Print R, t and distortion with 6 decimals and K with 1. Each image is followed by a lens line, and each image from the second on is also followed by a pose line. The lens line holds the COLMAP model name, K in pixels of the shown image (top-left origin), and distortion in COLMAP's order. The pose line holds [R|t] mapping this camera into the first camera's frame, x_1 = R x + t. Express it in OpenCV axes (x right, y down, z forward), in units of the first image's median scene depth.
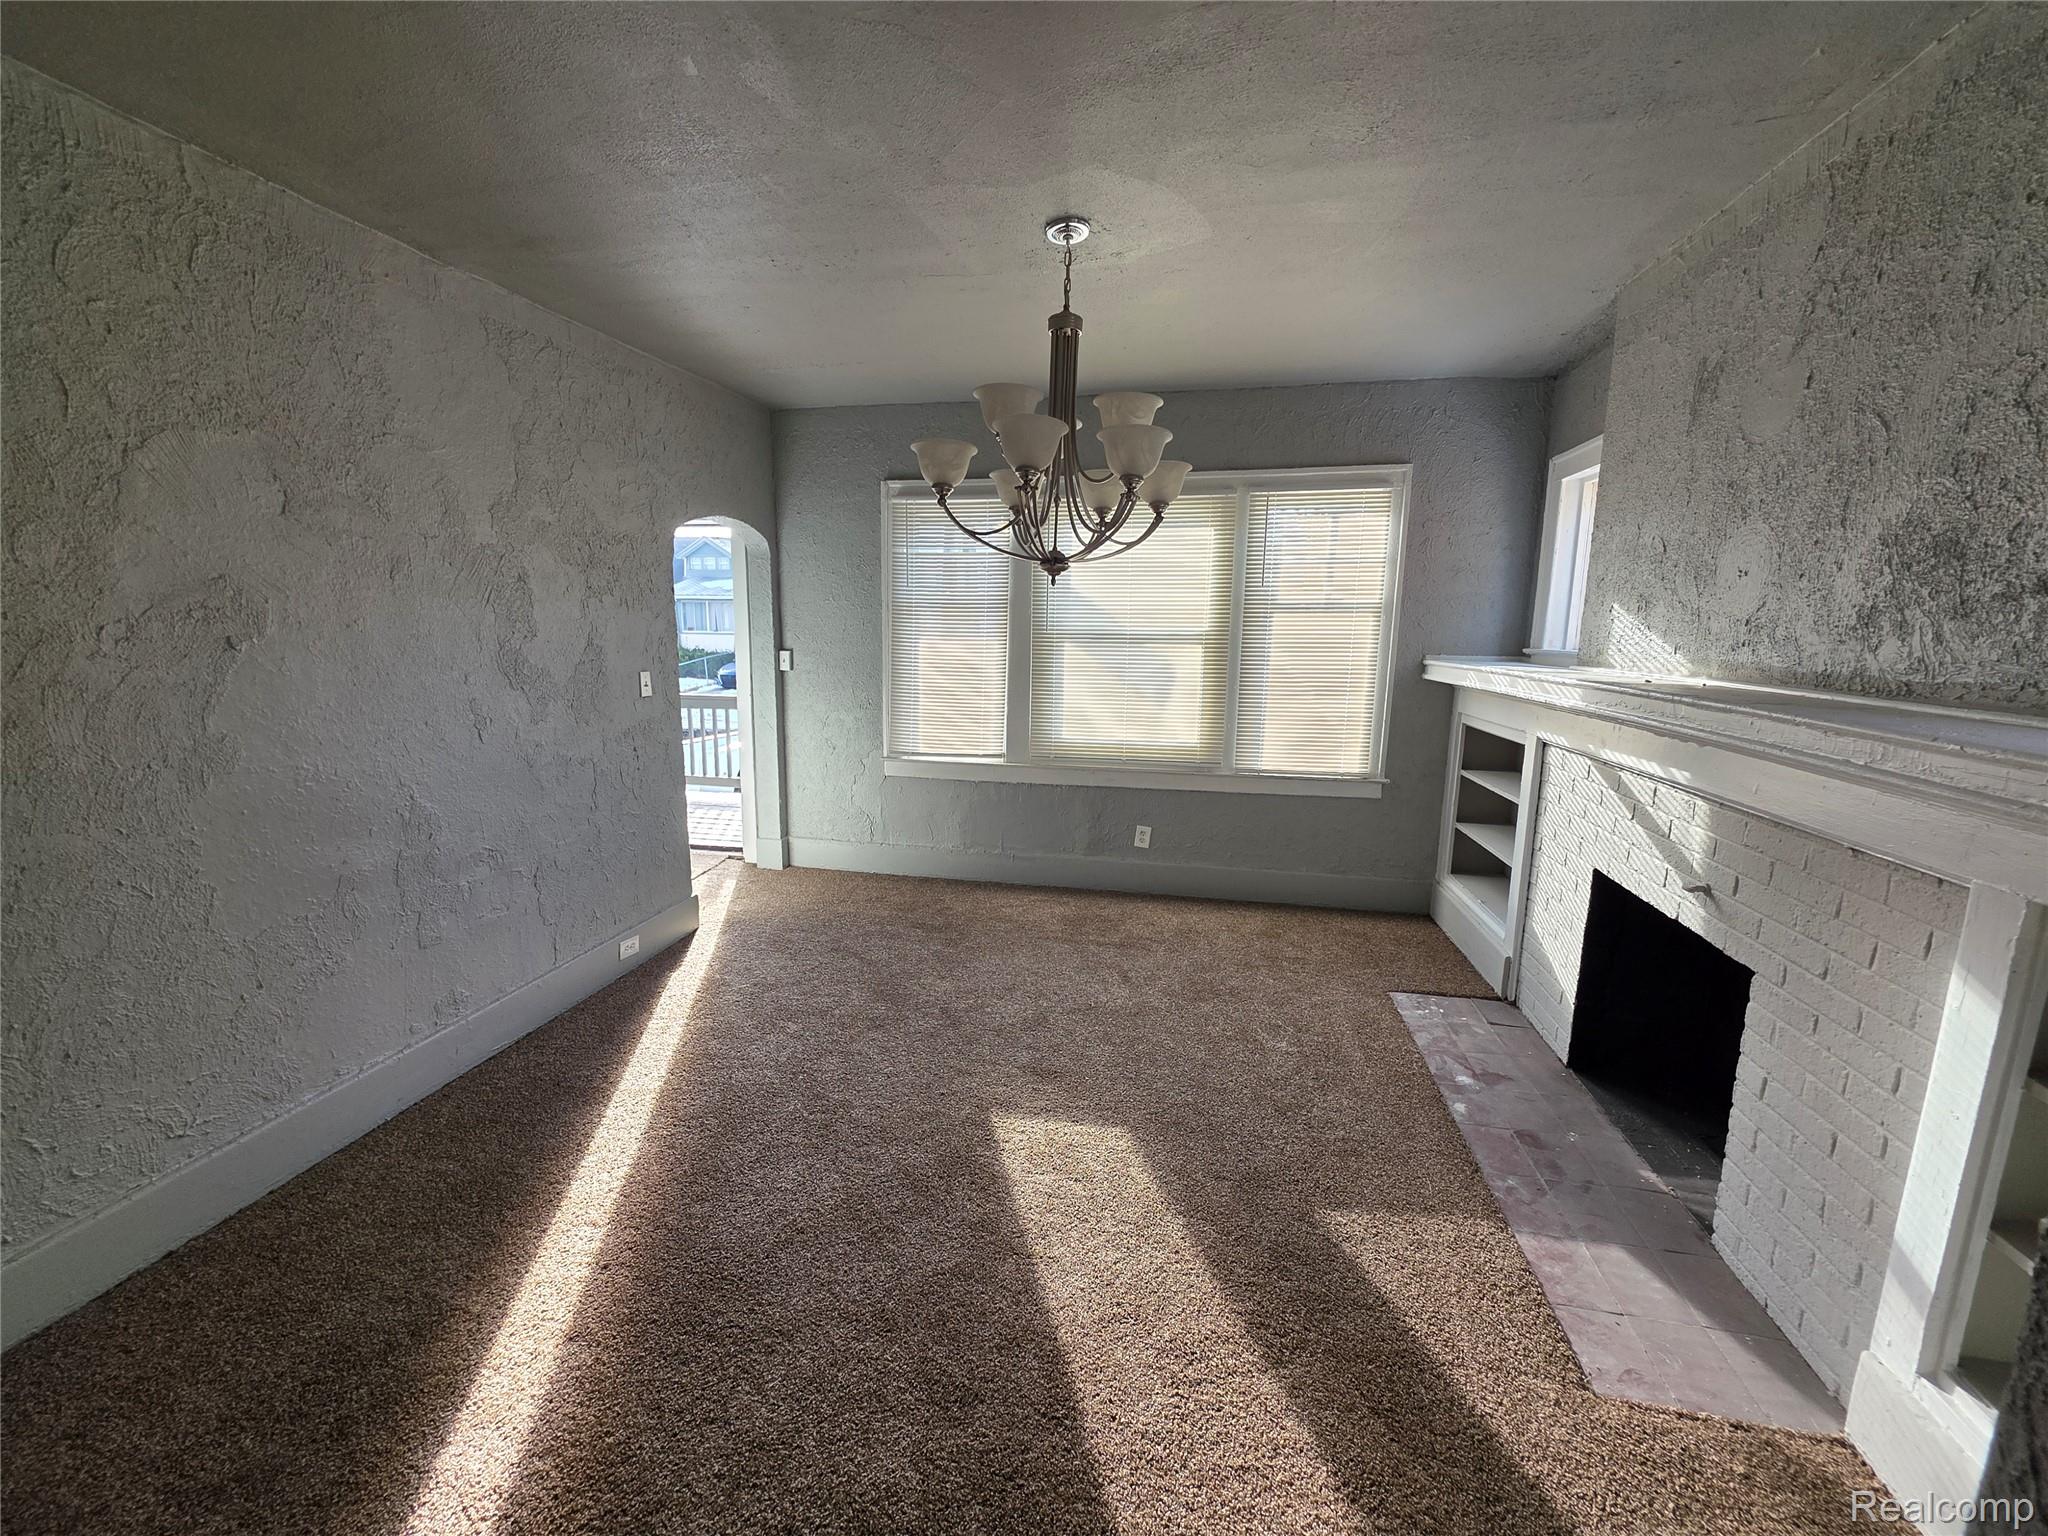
lens RADIAL K [[811.7, 0, 1029.1], [0, 811.7, 765.0], [0, 0, 1]] dist [0.002773, -0.000177]
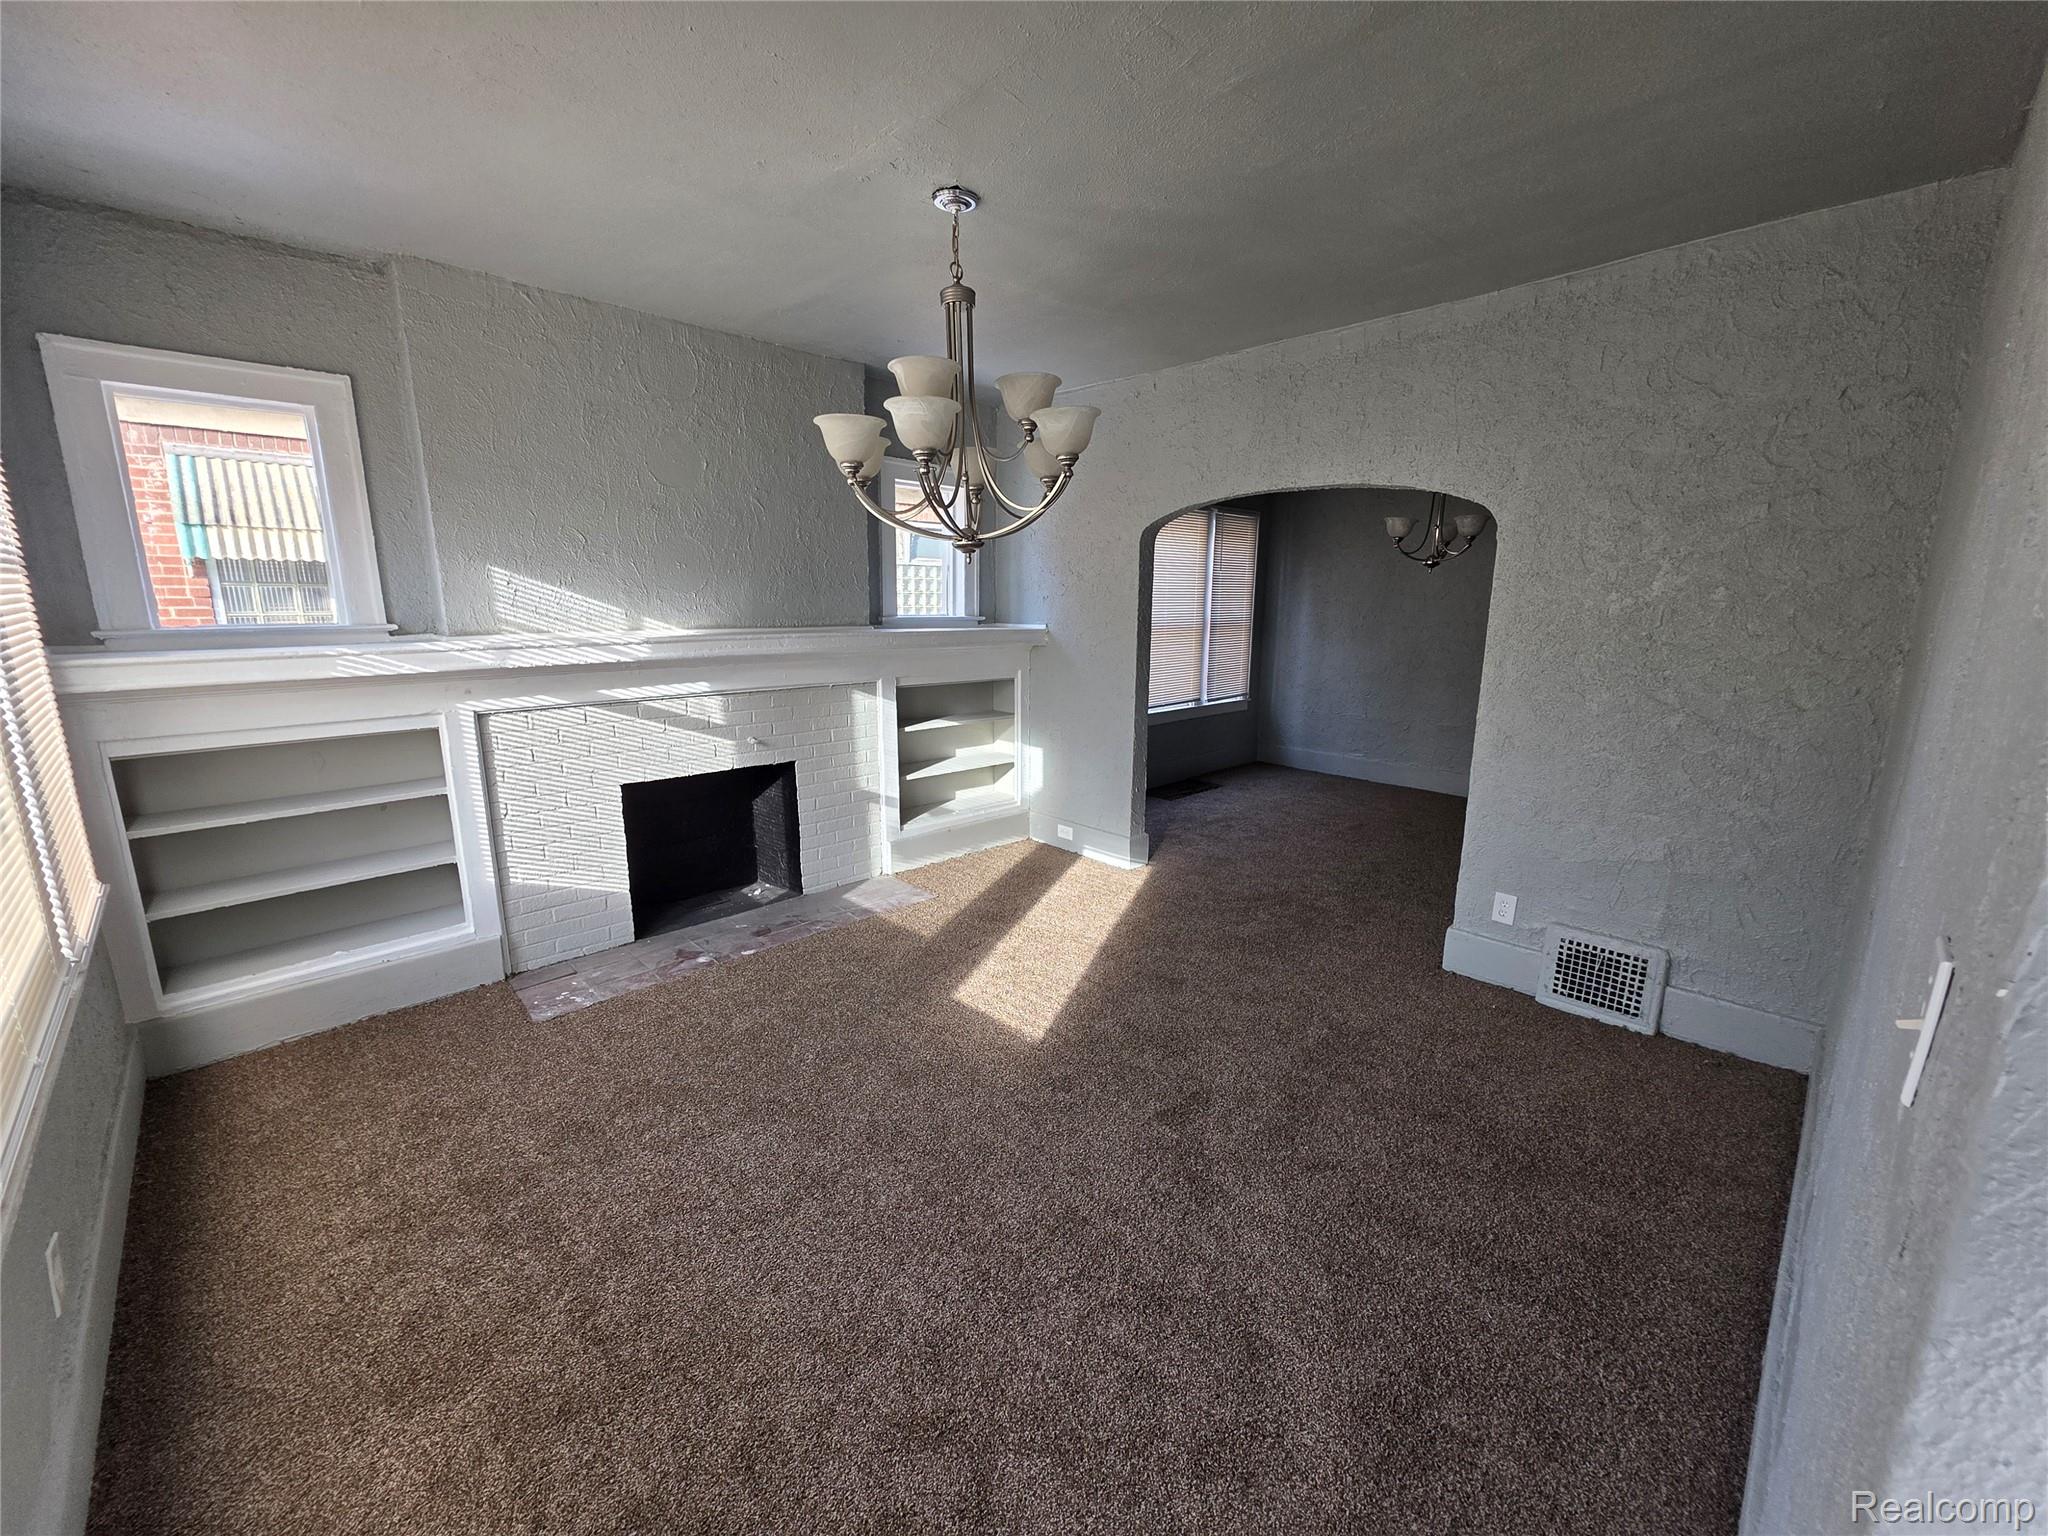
lens RADIAL K [[811.7, 0, 1026.6], [0, 811.7, 768.8], [0, 0, 1]] dist [0.002773, -0.000177]
pose [[-0.840945, -0.113742, 0.529031, -0.526771], [0.085362, 0.937533, 0.337261, -0.275911], [-0.534345, 0.328777, -0.778705, 1.633713]]
